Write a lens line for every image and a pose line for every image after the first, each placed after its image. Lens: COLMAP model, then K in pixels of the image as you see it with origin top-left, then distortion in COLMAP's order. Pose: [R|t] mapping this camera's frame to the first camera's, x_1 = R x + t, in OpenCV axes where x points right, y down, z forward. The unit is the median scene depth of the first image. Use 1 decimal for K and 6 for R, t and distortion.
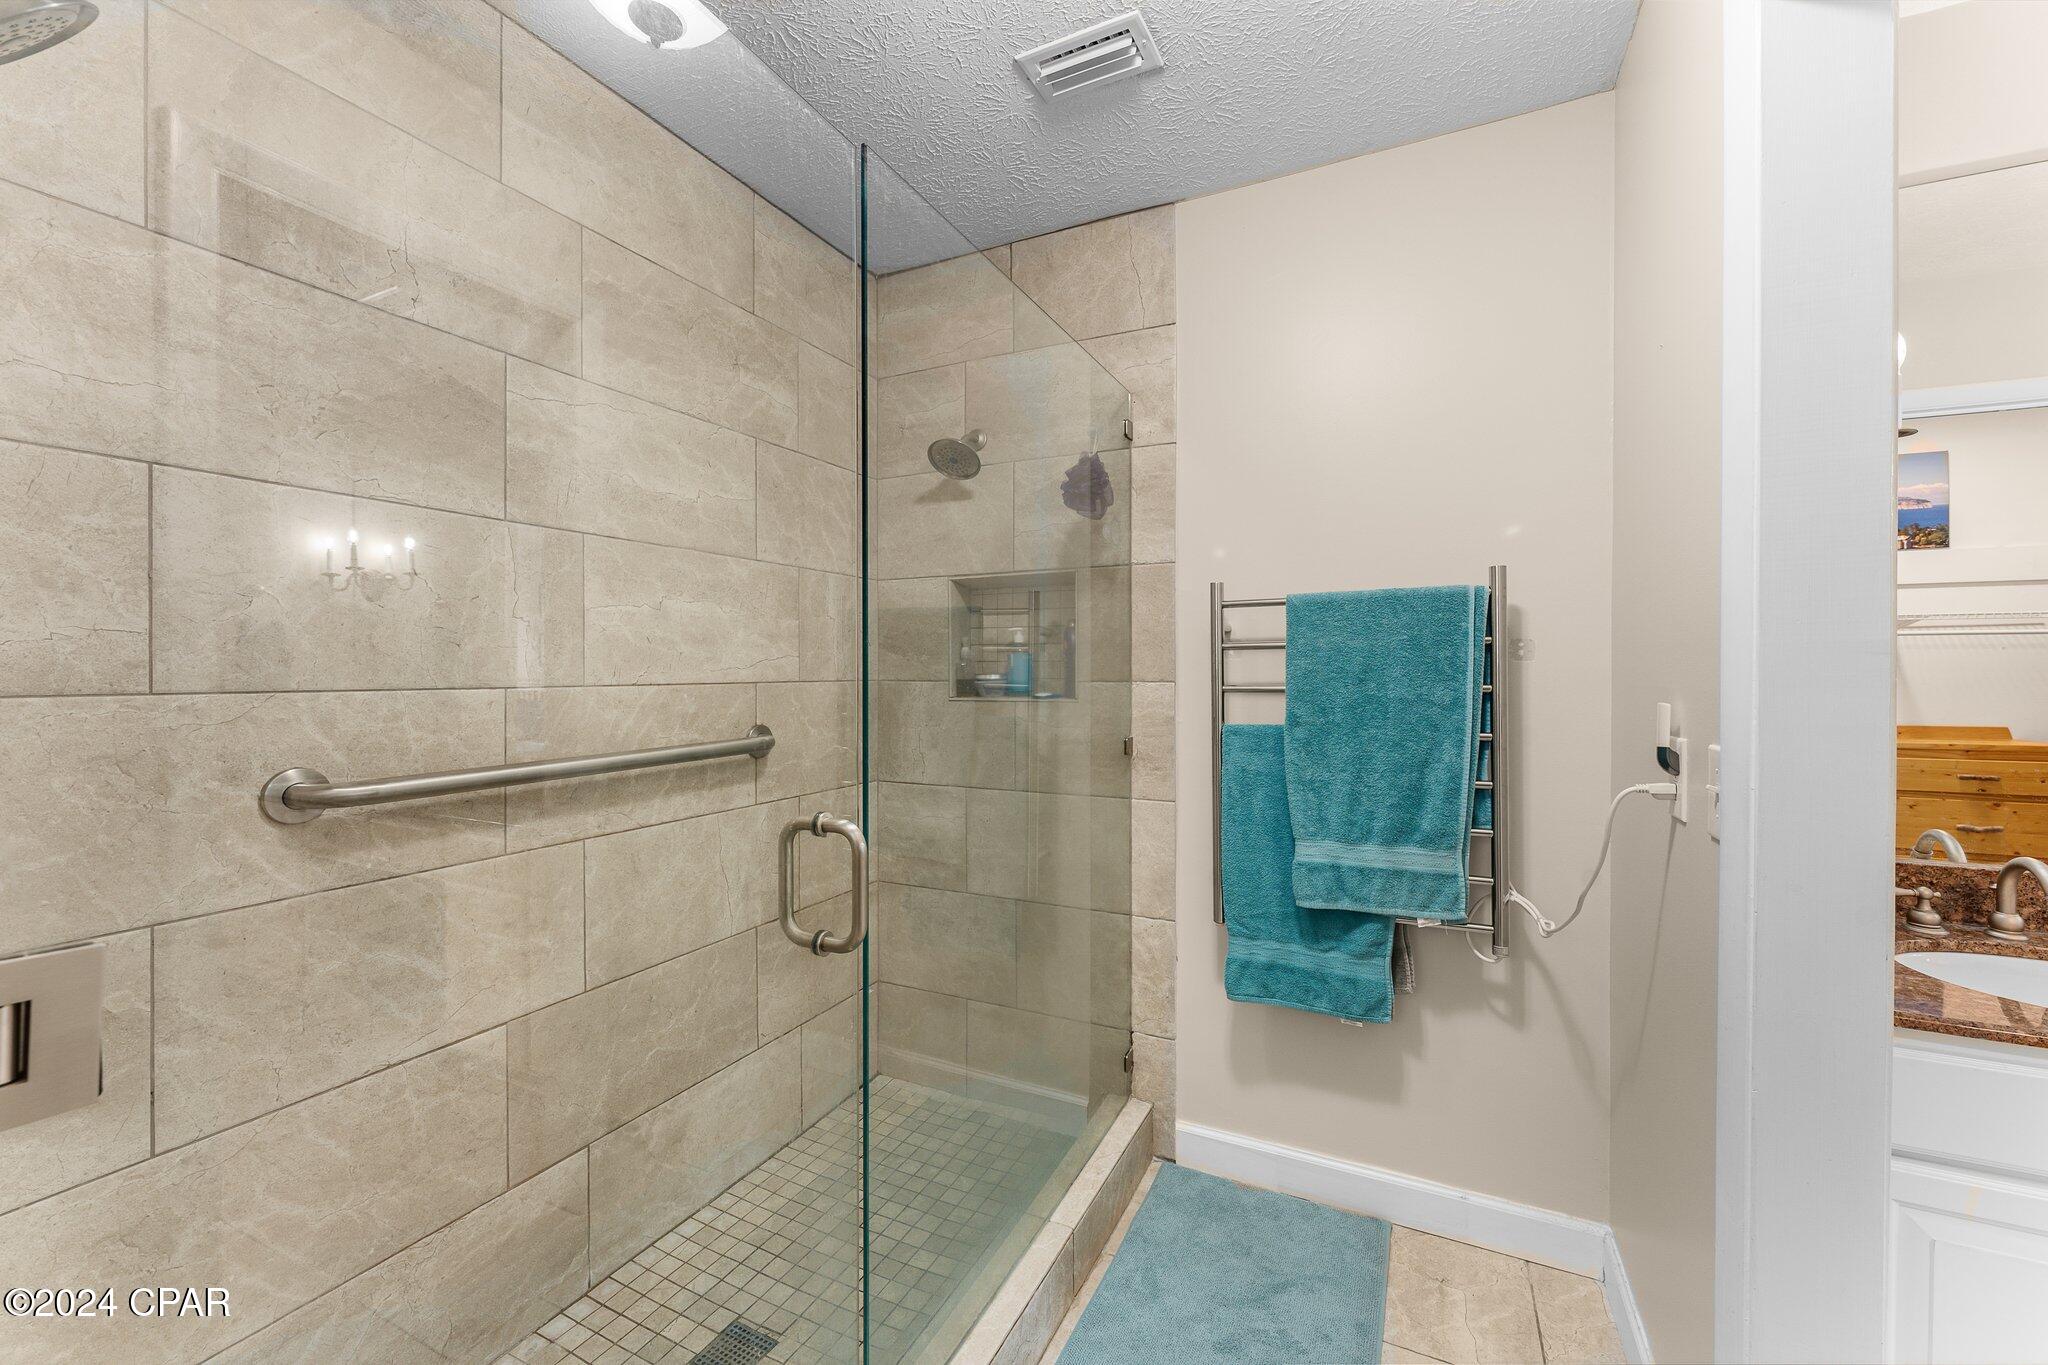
lens RADIAL K [[796.8, 0, 1021.1], [0, 796.8, 671.1], [0, 0, 1]] dist [0.000341, -0.000038]
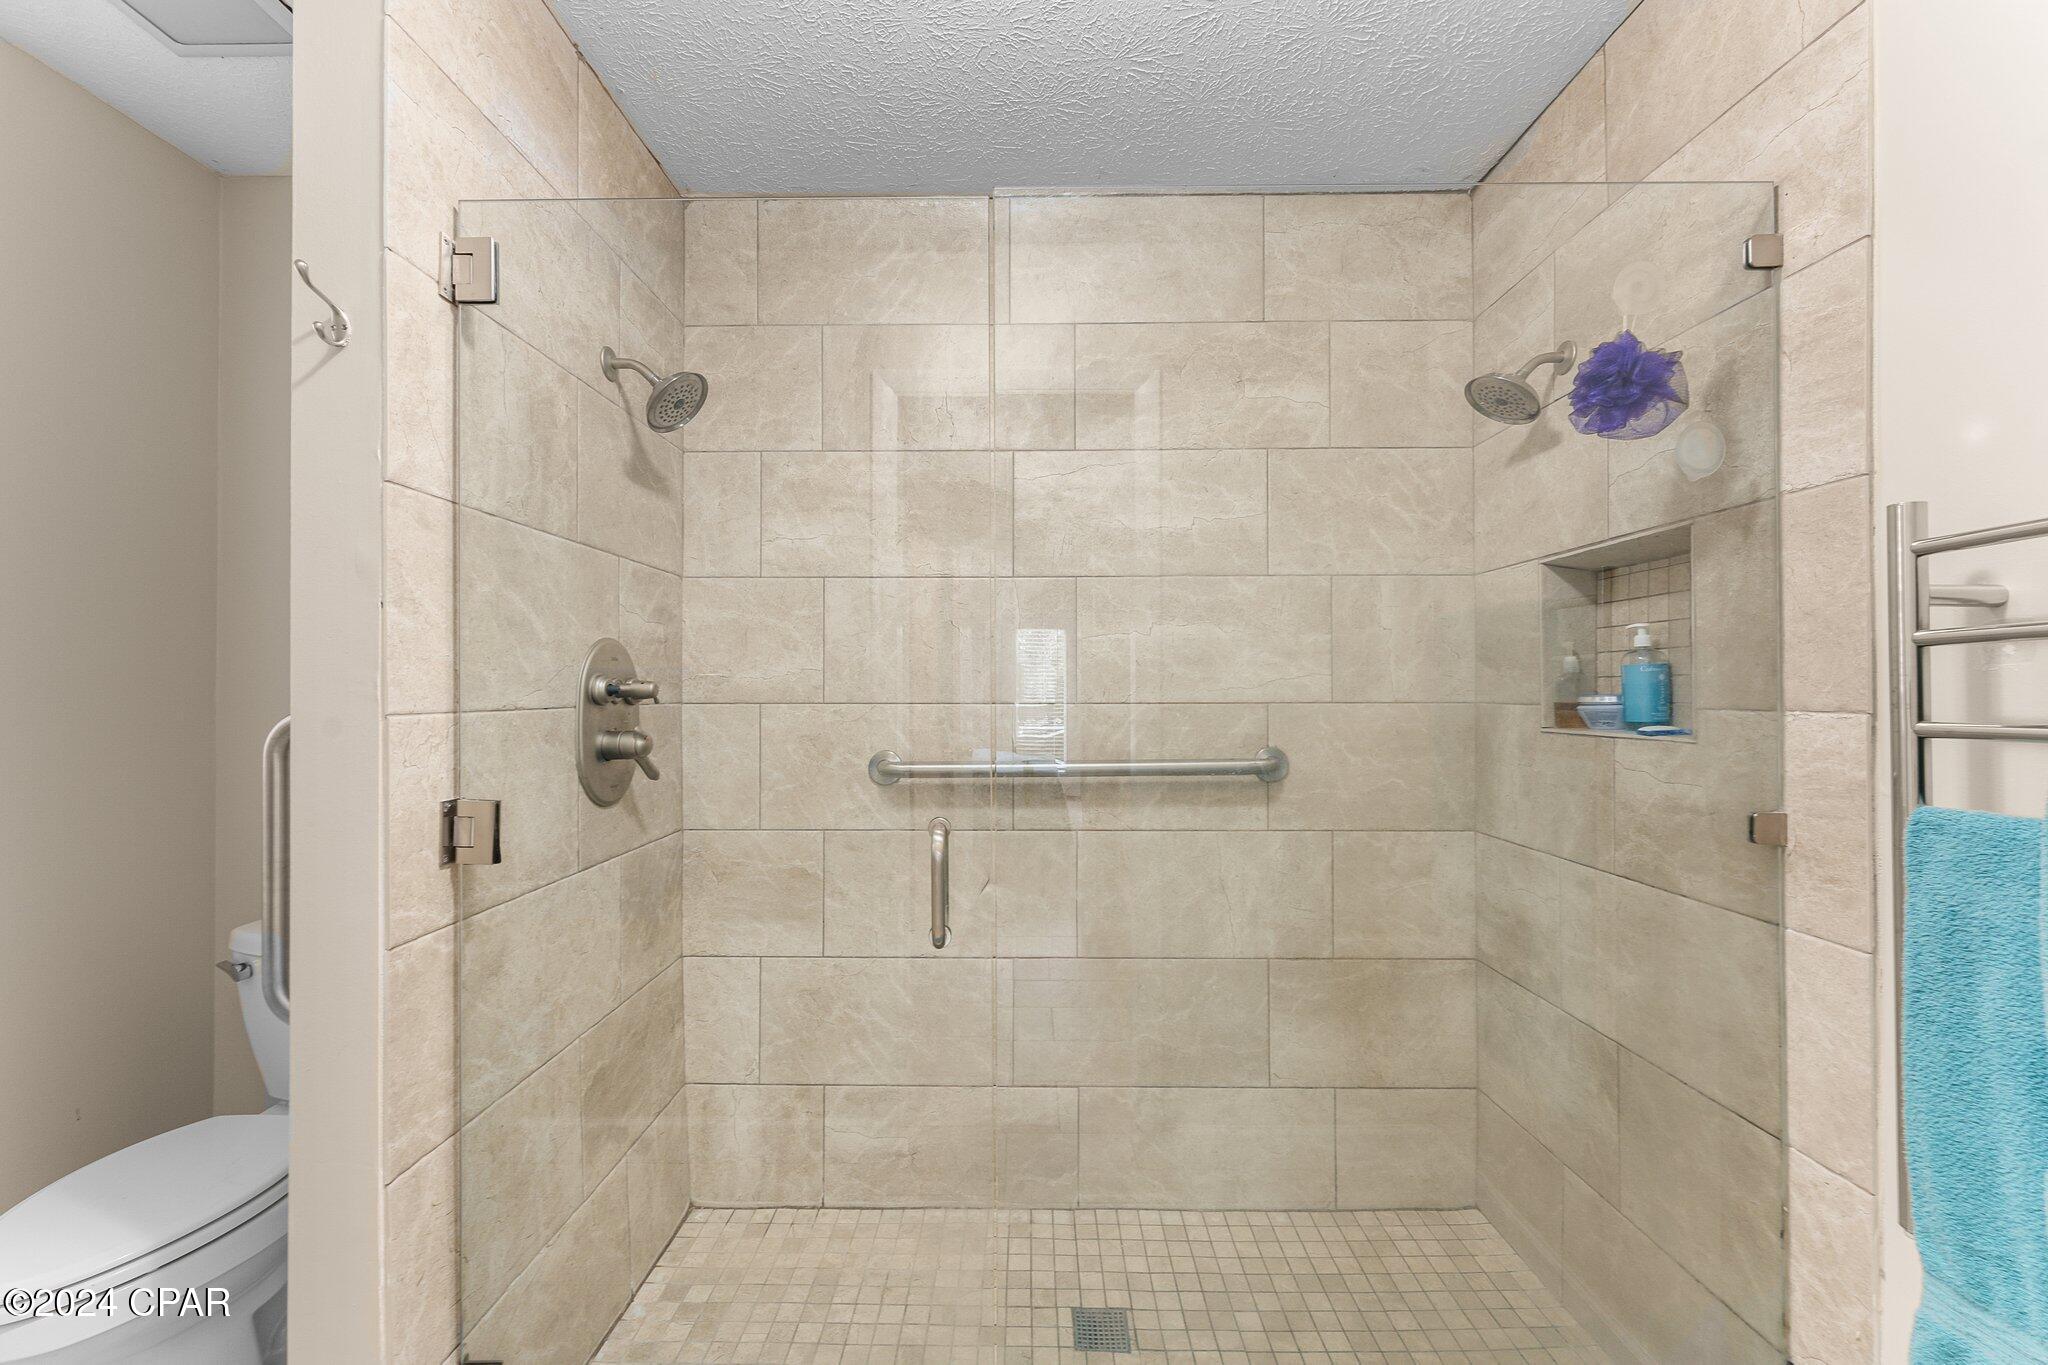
lens RADIAL K [[813.7, 0, 1017.7], [0, 813.7, 682.6], [0, 0, 1]] dist [0.000488, 0.000638]
pose [[0.447413, -0.008502, -0.894287, 0.419036], [0.000145, 0.999955, -0.009434, -0.000677], [0.894328, 0.004091, 0.447394, 0.299991]]
